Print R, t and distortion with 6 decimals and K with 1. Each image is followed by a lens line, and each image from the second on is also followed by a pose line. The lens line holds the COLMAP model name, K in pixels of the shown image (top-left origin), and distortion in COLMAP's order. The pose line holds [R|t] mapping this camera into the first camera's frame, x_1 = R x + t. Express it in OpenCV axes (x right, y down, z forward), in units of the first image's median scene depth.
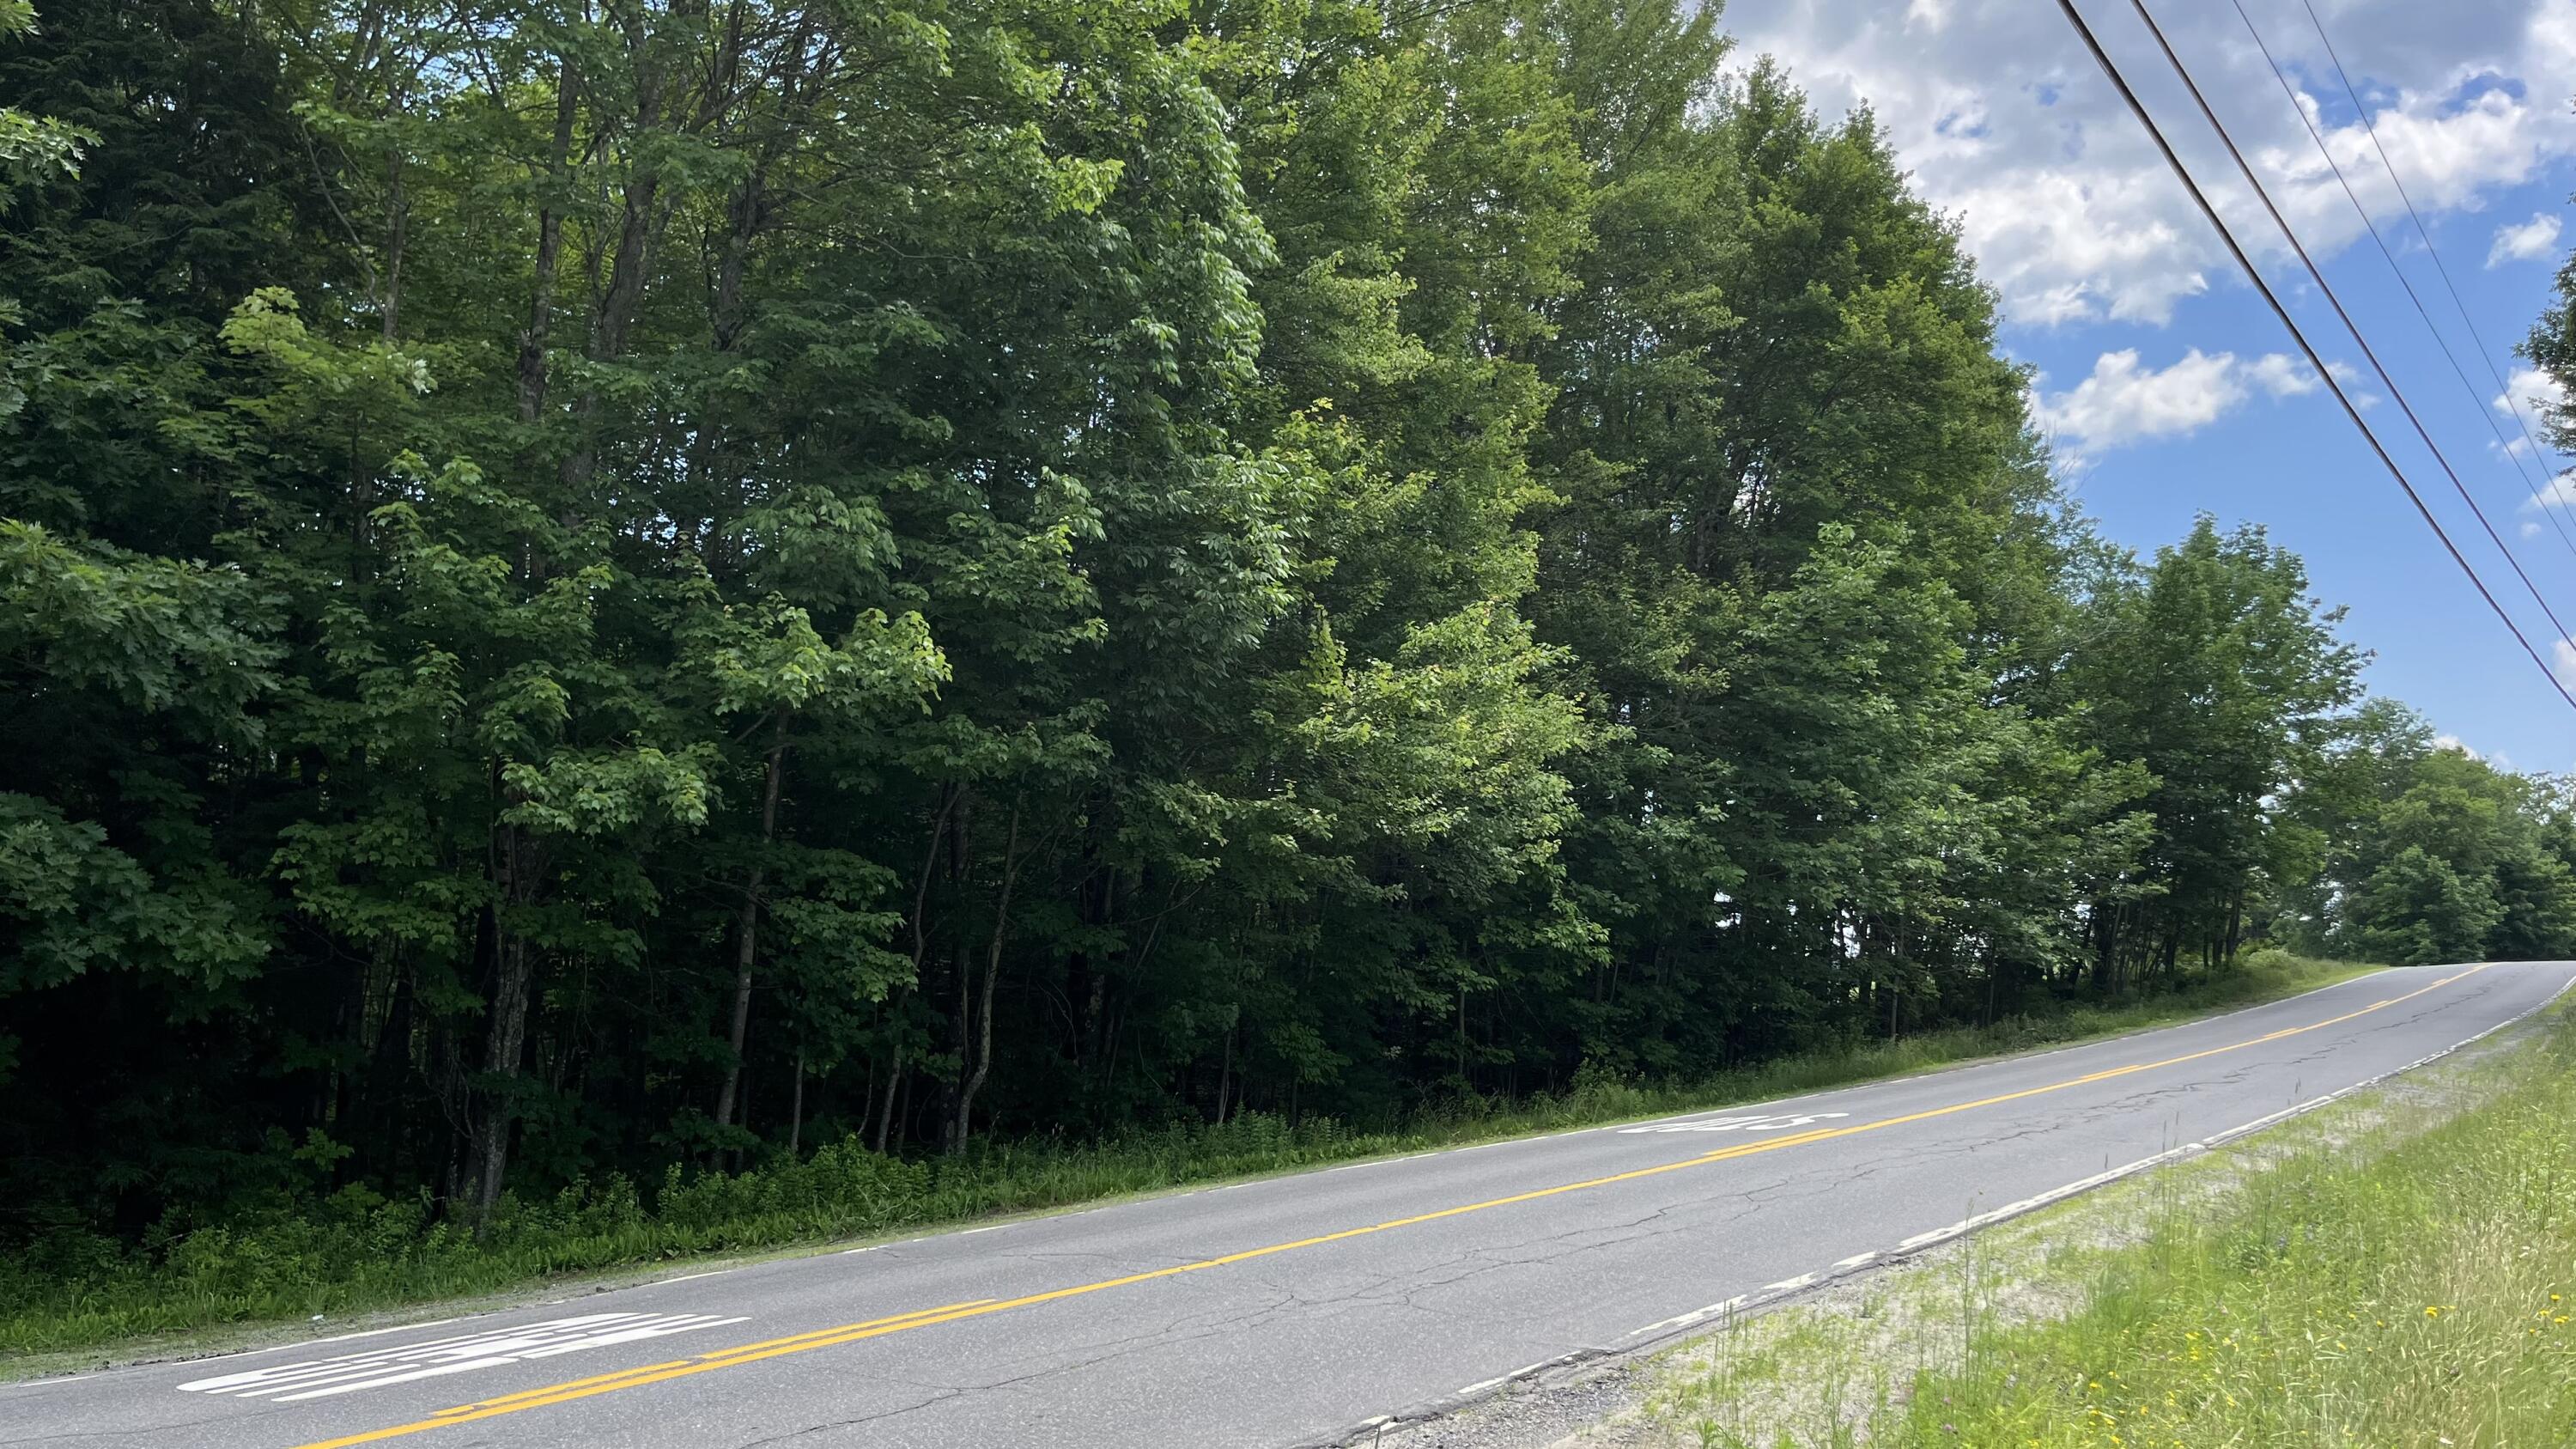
lens RADIAL K [[2076.4, 0, 1285.9], [0, 2076.4, 728.2], [0, 0, 1]] dist [0.008776, 0.001519]
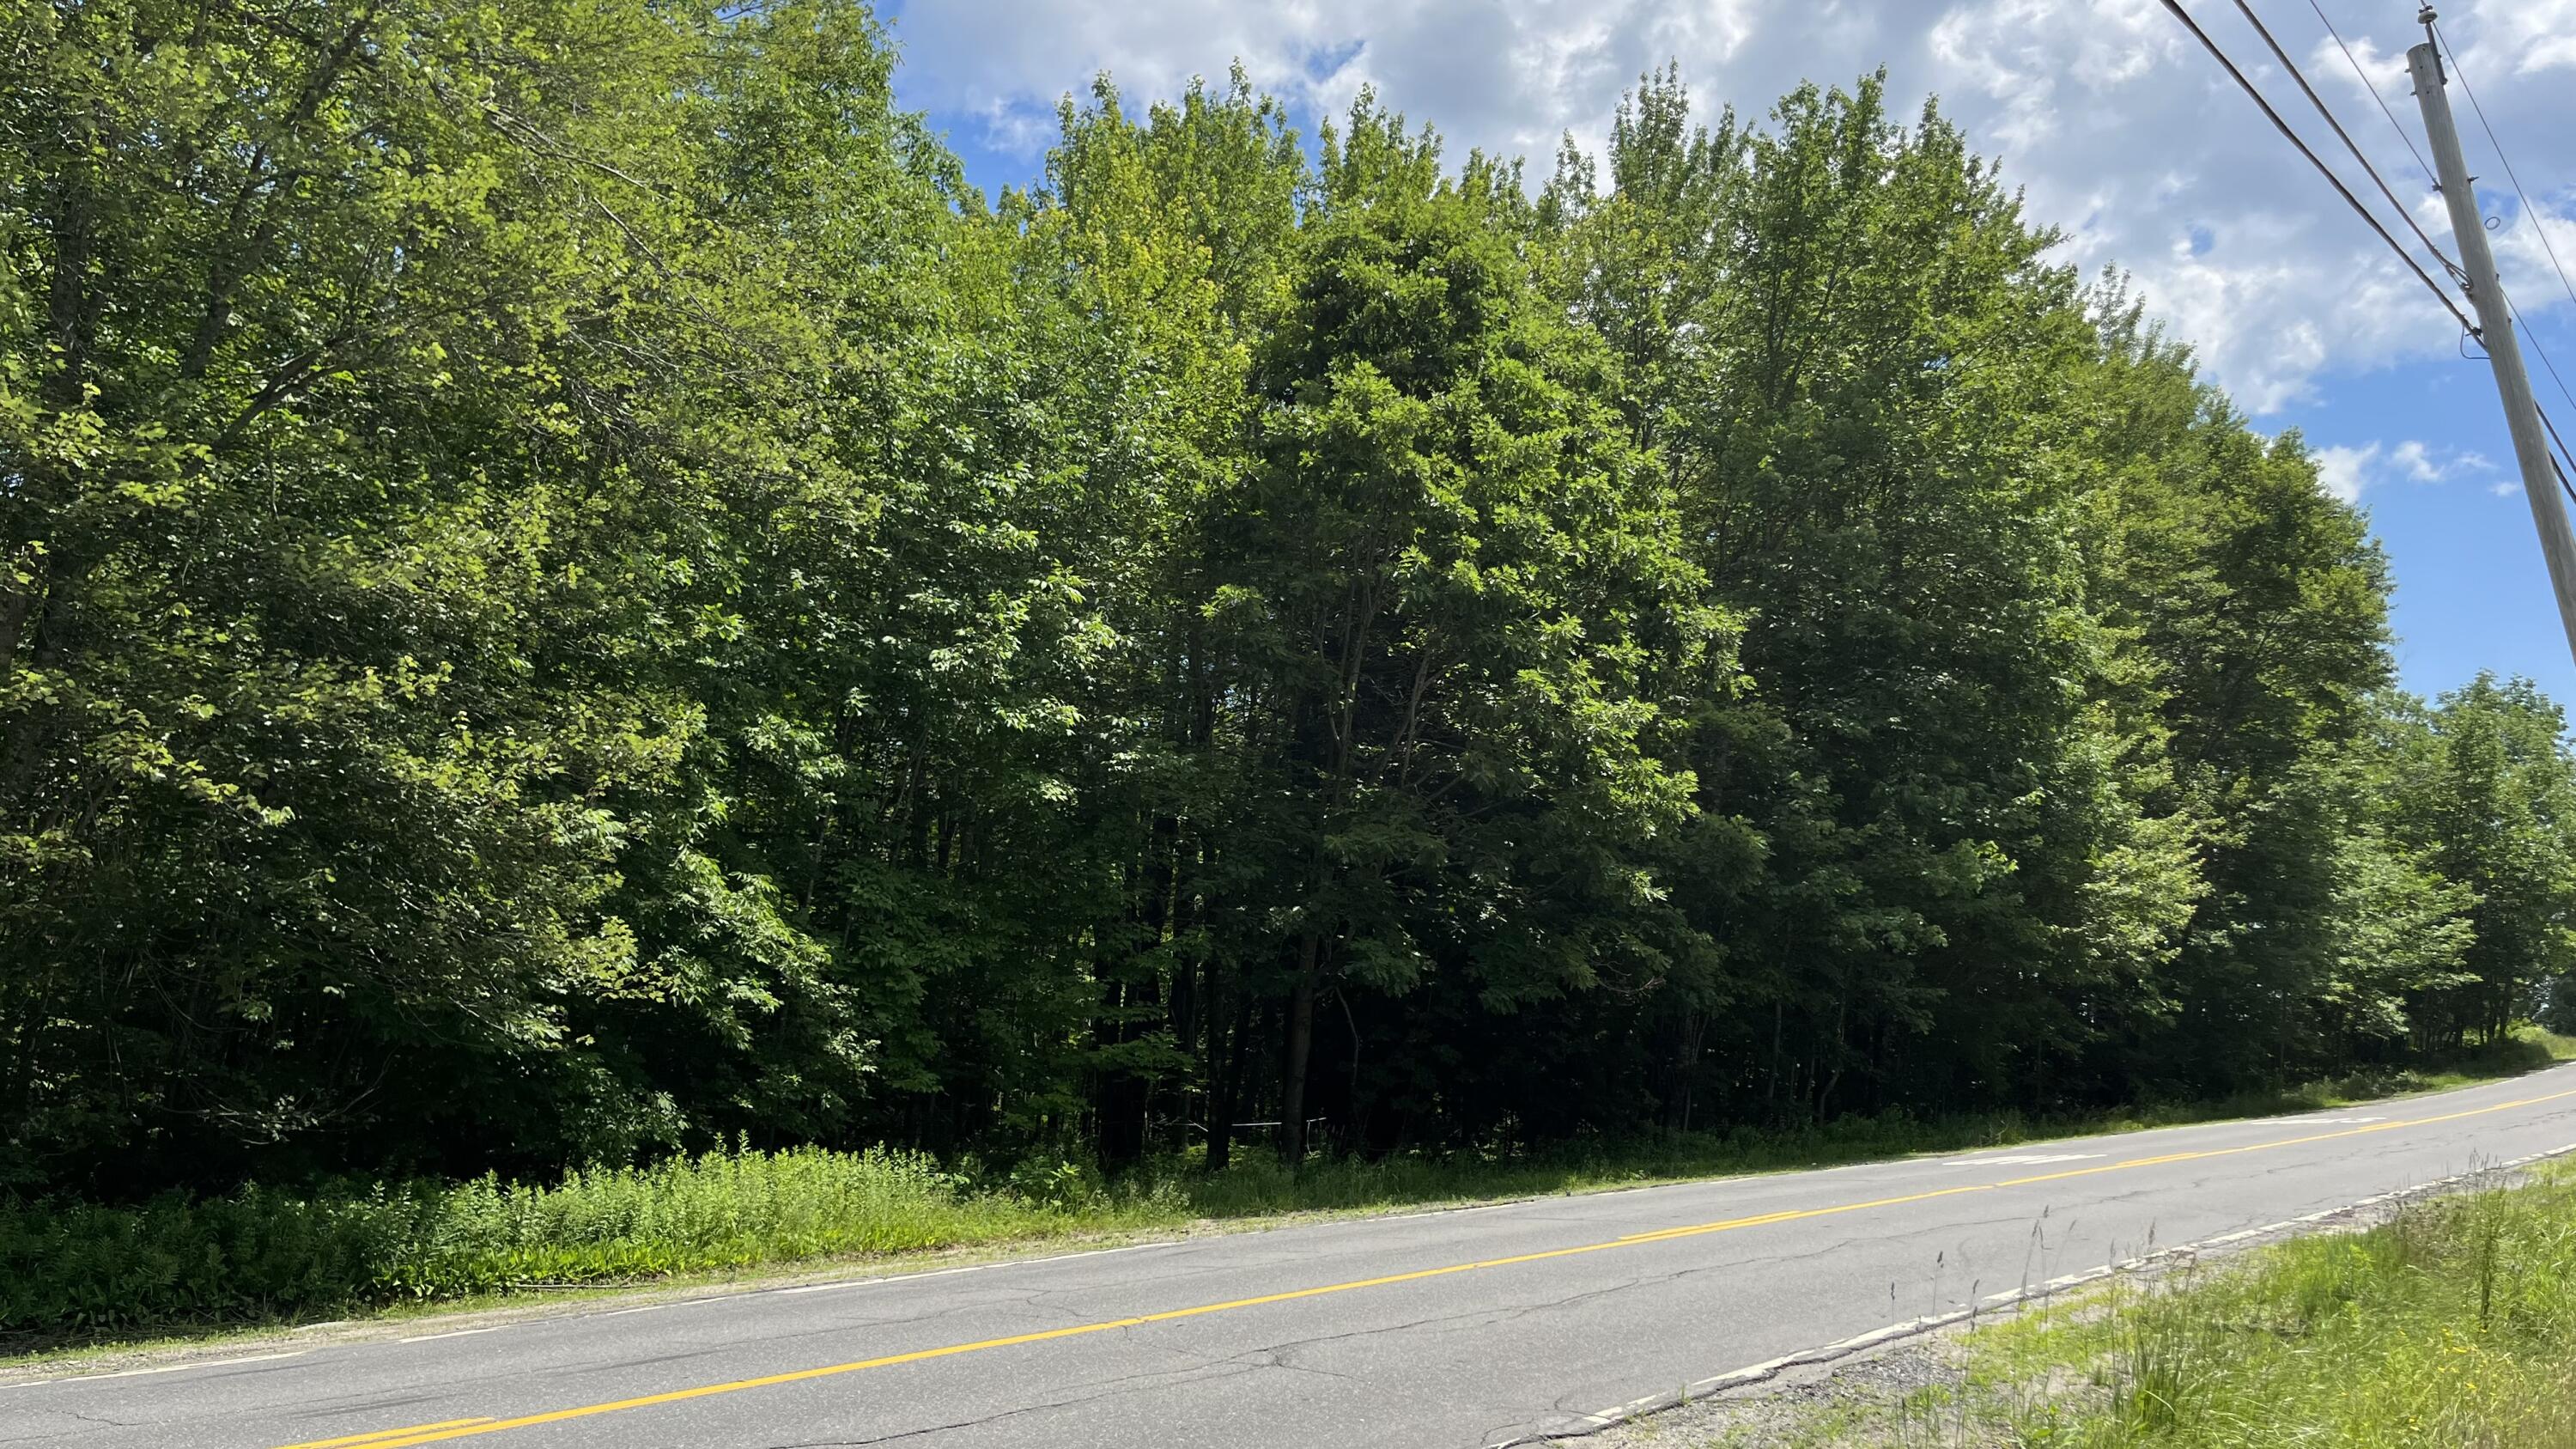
lens RADIAL K [[1984.8, 0, 1296.2], [0, 1984.8, 722.8], [0, 0, 1]] dist [0.052650, -0.088729]
pose [[0.996620, 0.015316, -0.080713, -0.285563], [-0.017778, 0.999395, -0.029876, -0.041105], [0.080207, 0.031210, 0.996290, -0.412420]]
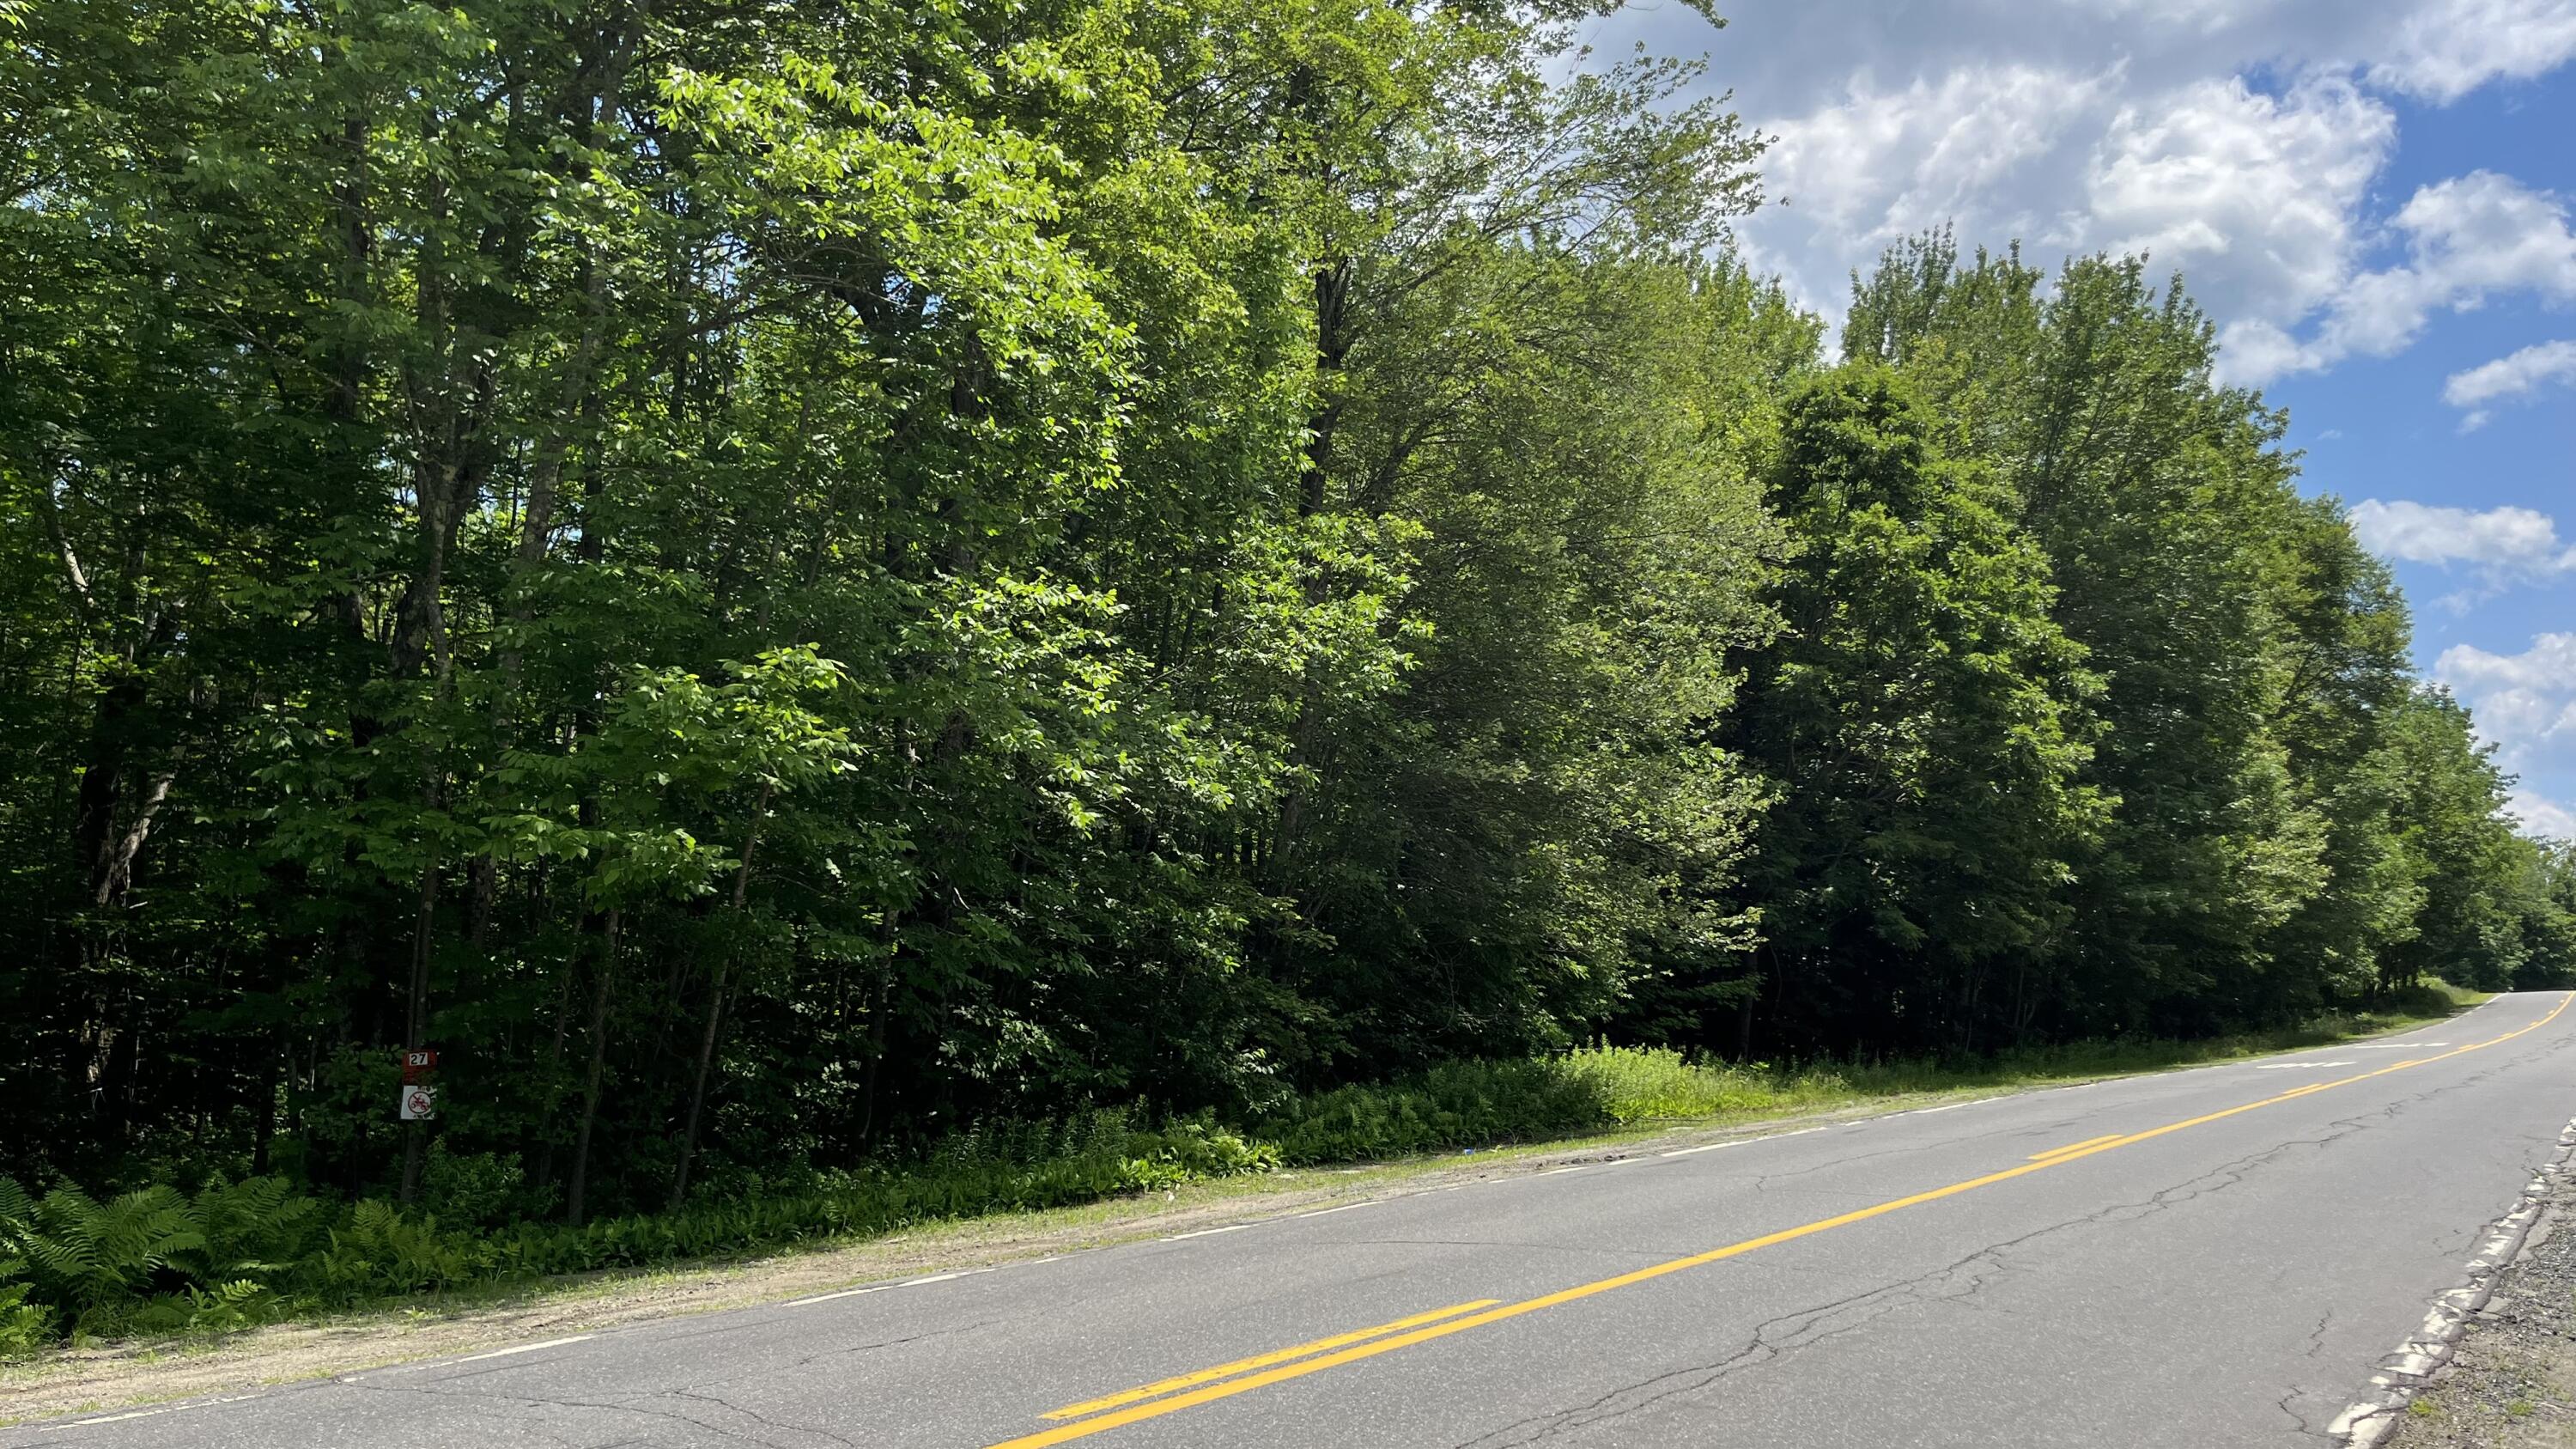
lens RADIAL K [[1986.1, 0, 1284.1], [0, 1986.1, 841.3], [0, 0, 1]] dist [0.057448, -0.088490]
pose [[0.999744, 0.022614, 0.000612, -0.589801], [-0.022618, 0.998731, 0.045003, -0.058442], [0.000406, -0.045005, 0.998987, -0.693704]]
